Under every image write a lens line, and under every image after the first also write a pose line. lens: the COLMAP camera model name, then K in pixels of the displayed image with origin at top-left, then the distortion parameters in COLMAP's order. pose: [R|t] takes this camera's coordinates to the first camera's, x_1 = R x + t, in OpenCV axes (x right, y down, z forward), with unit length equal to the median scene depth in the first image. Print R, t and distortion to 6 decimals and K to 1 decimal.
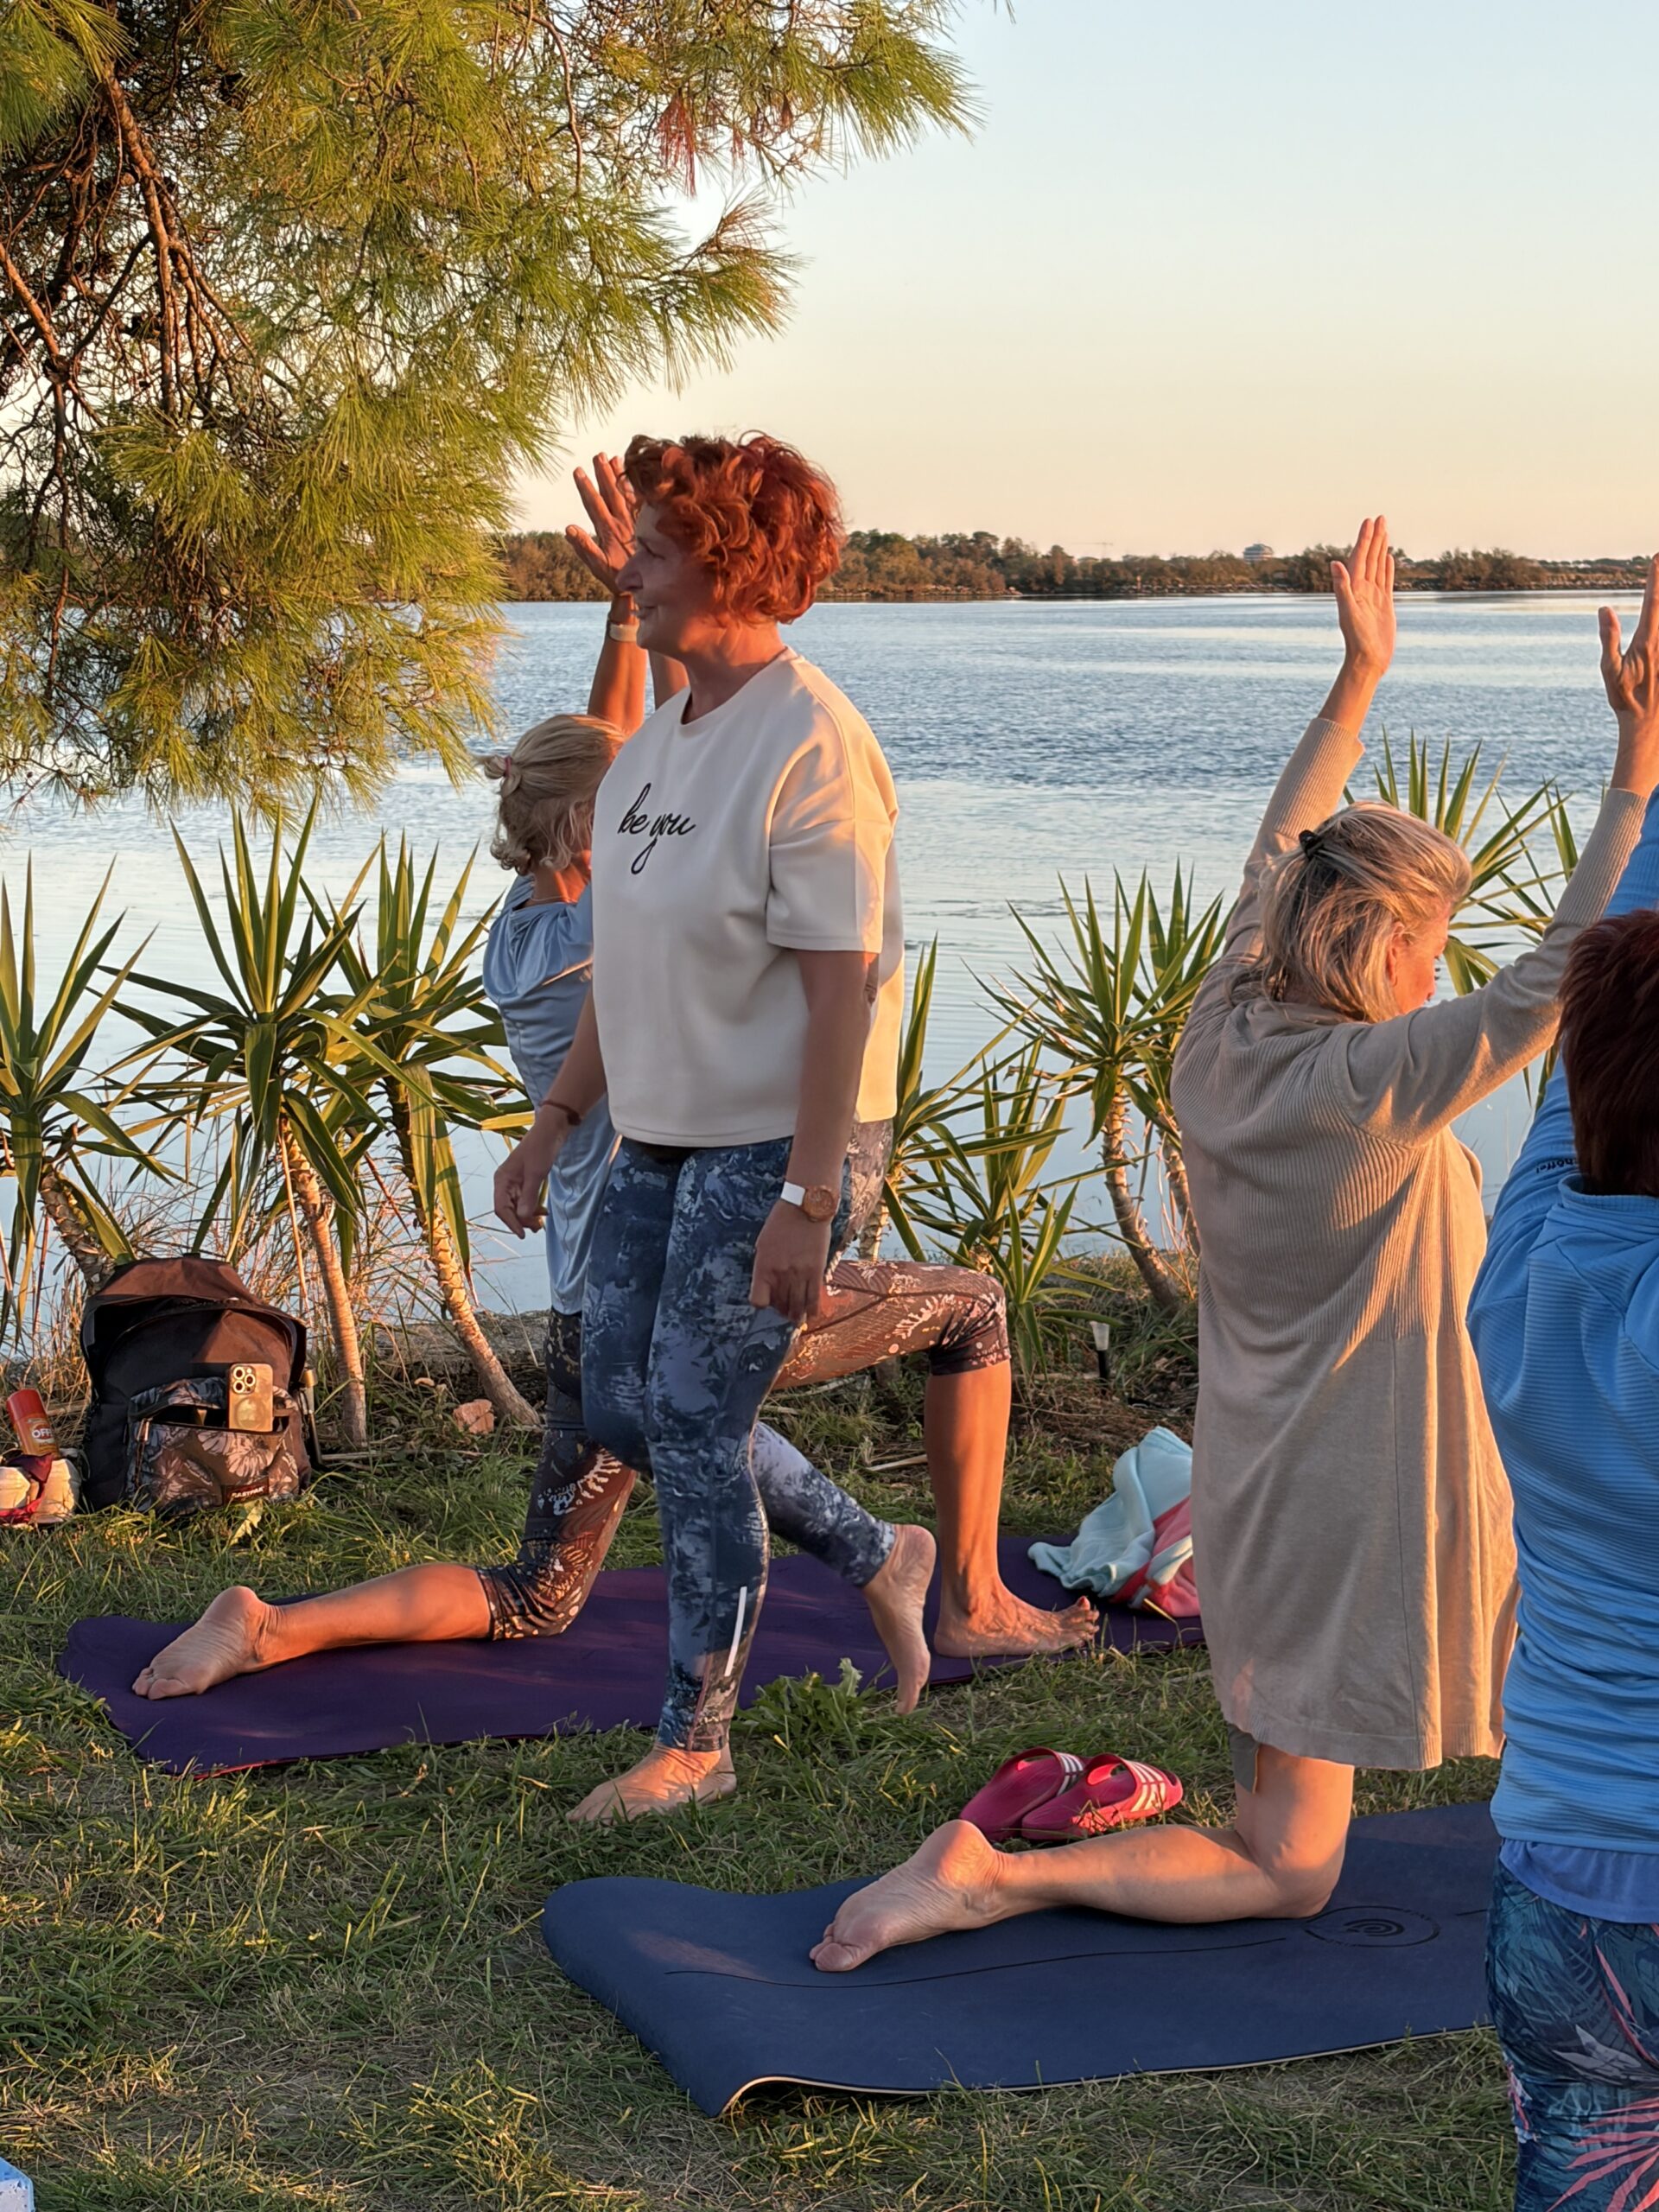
lens RADIAL K [[4185.6, 0, 835.5], [0, 4185.6, 1089.2], [0, 0, 1]] dist [0.095711, 0.000000]
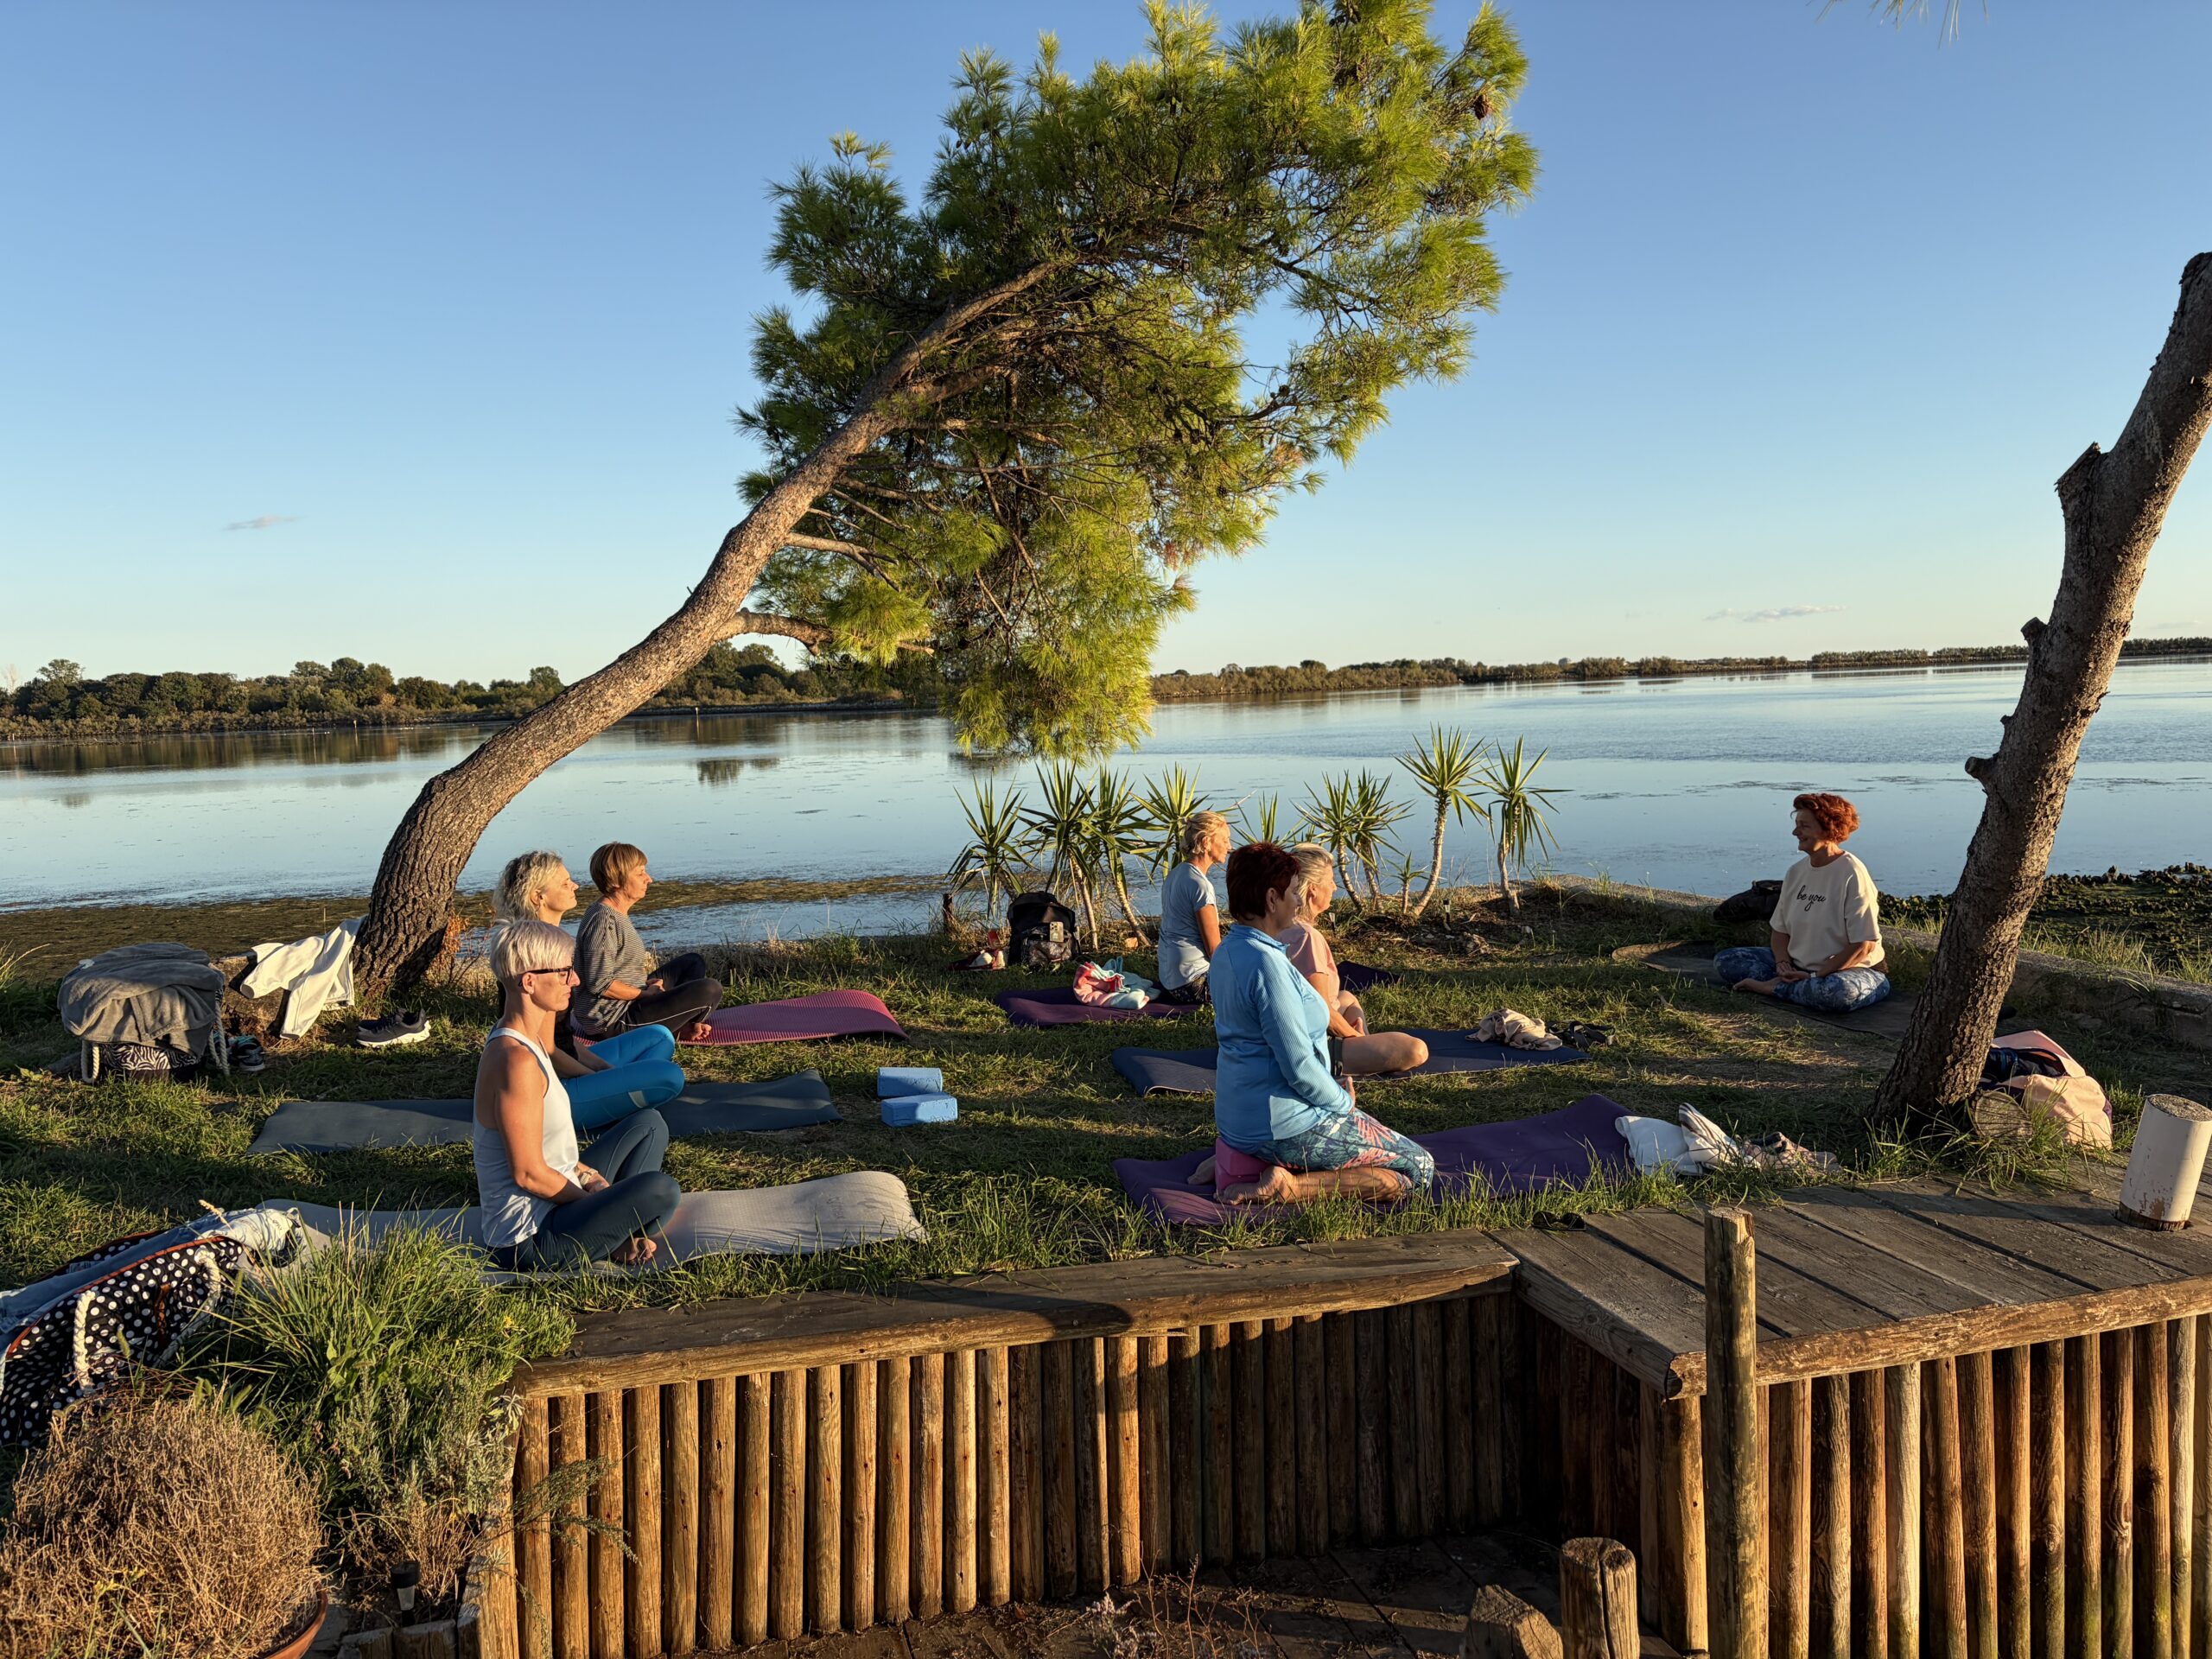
lens RADIAL K [[1662.6, 0, 1116.9], [0, 1662.6, 828.5], [0, 0, 1]] dist [0.046726, -0.046750]
pose [[0.985852, -0.025013, -0.165740, 0.117118], [0.019246, 0.999155, -0.036309, 0.035923], [0.166508, 0.032605, 0.985501, -0.269791]]
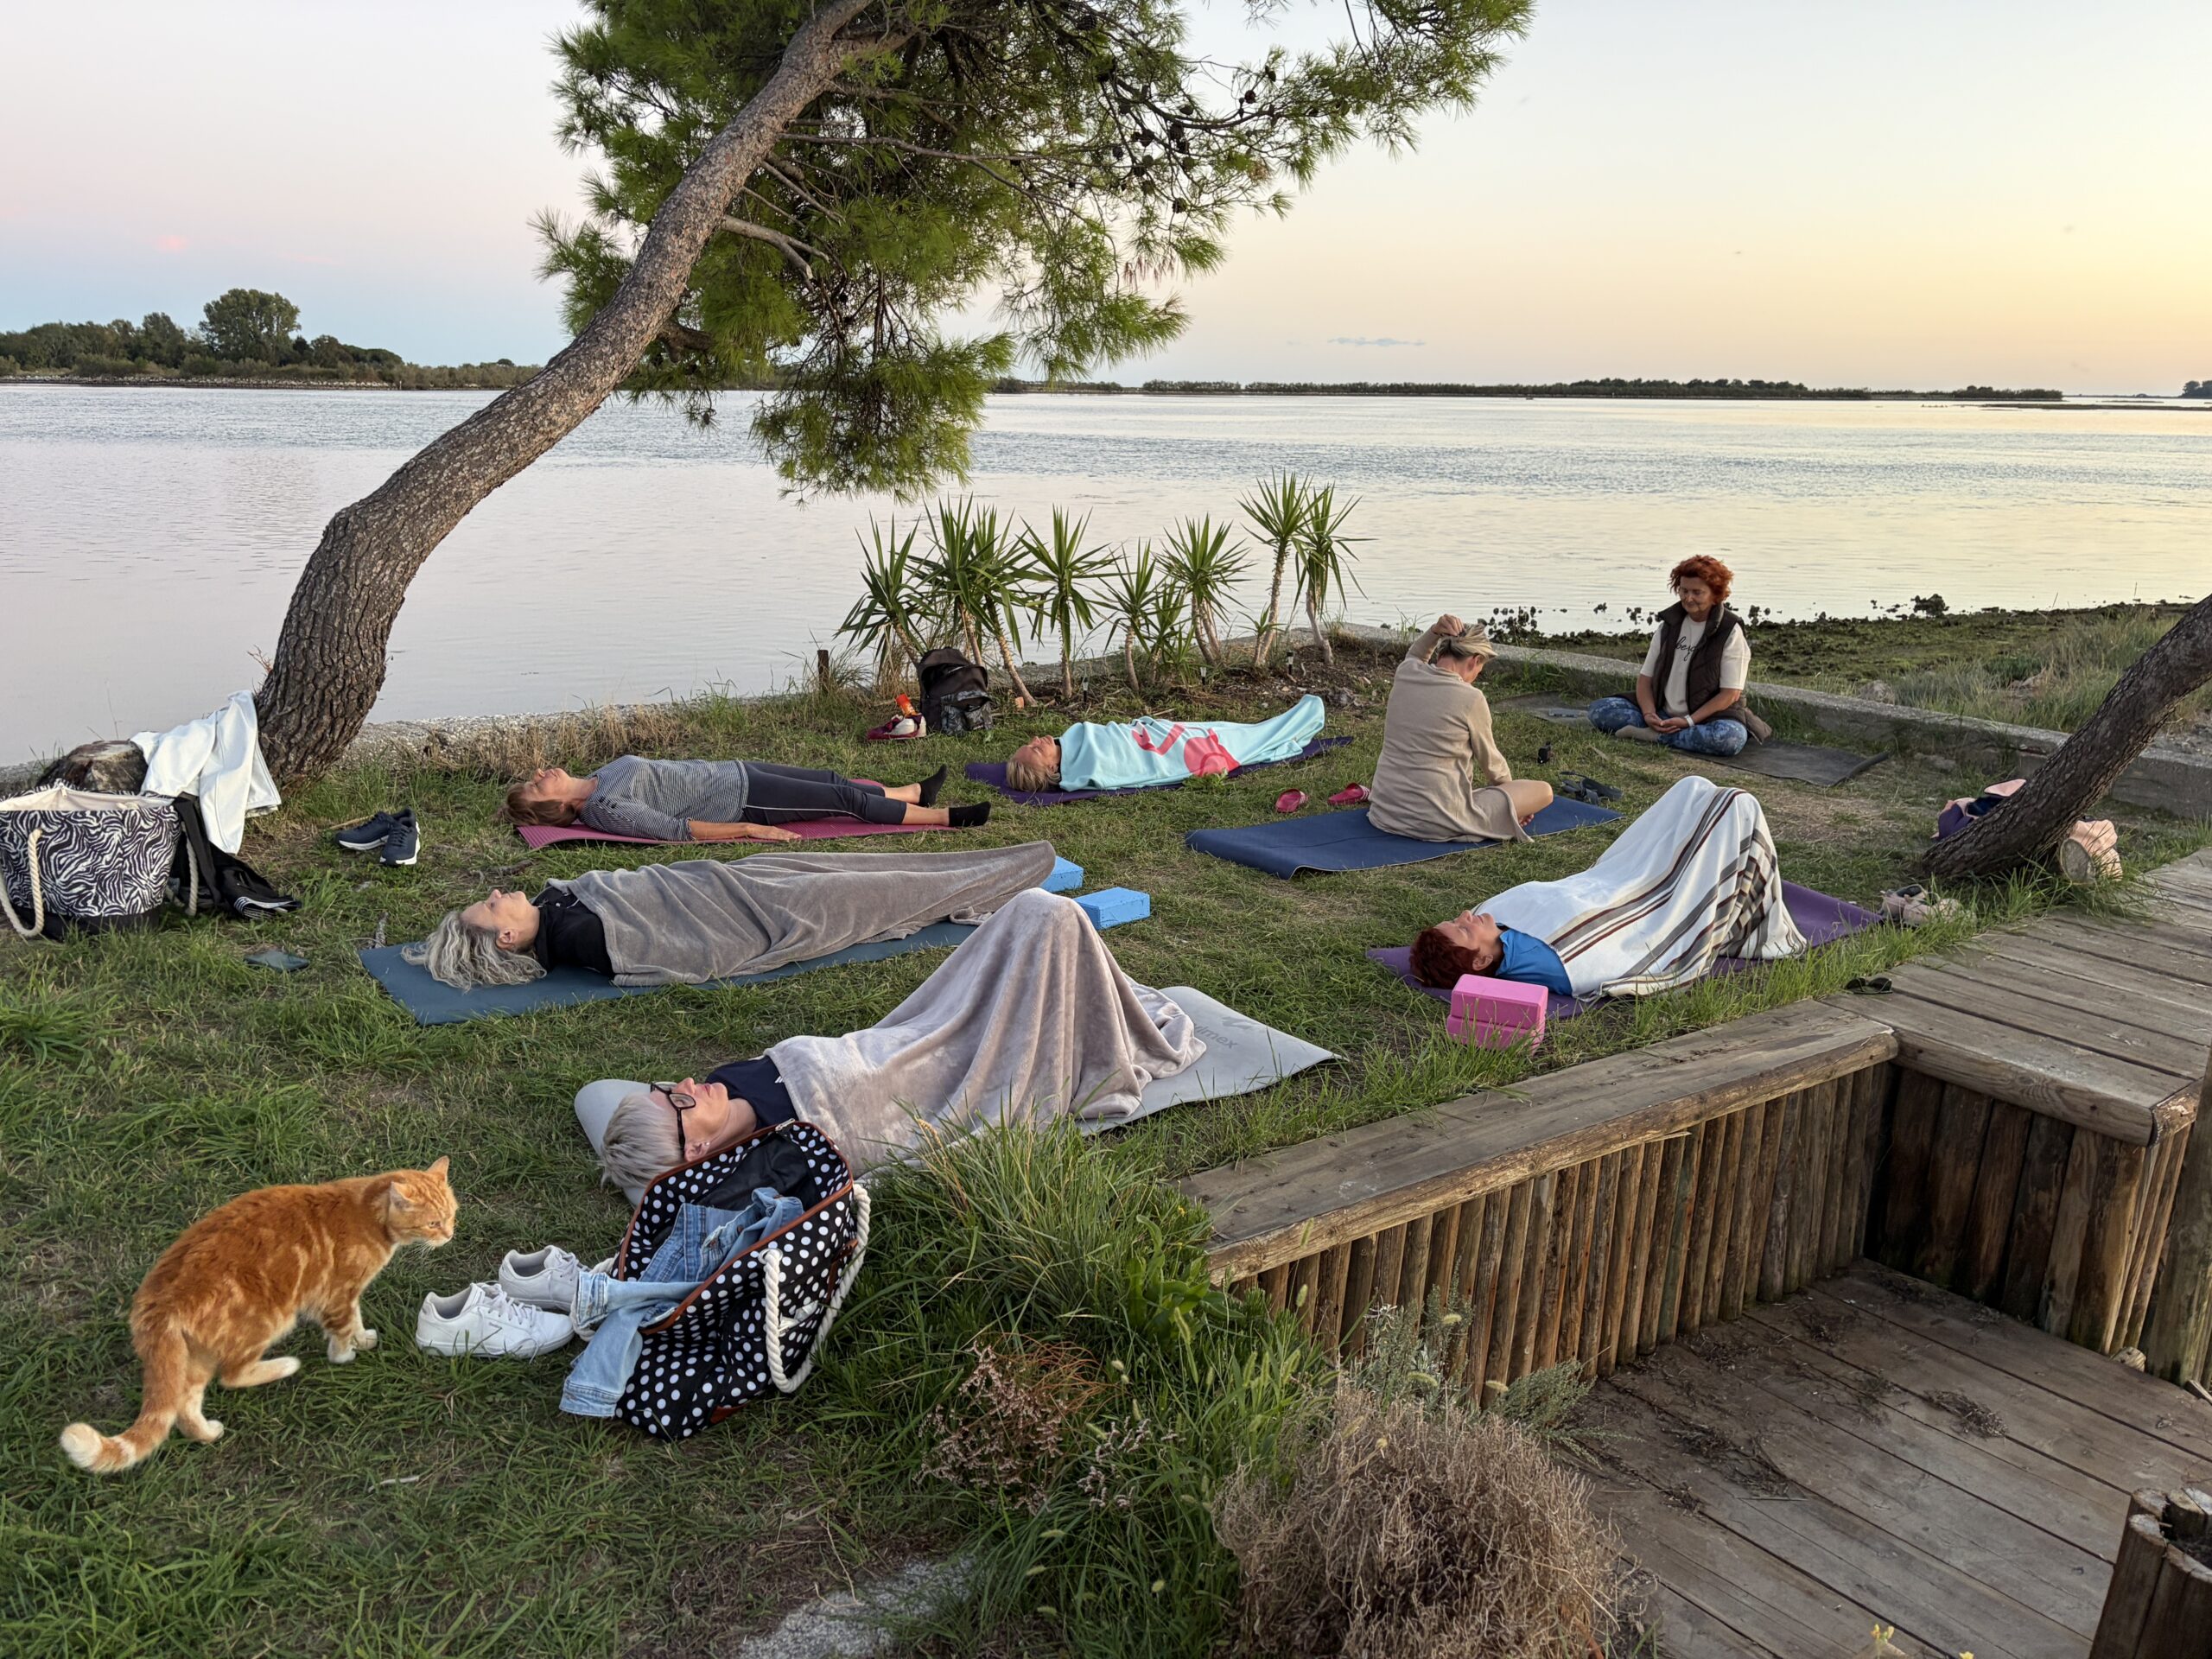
lens RADIAL K [[1662.6, 0, 1092.9], [0, 1662.6, 838.8], [0, 0, 1]] dist [0.046726, -0.046750]
pose [[0.978139, -0.043810, 0.203284, -0.282170], [0.014096, 0.989276, 0.145375, 0.002227], [-0.207473, -0.139332, 0.968267, -0.191290]]
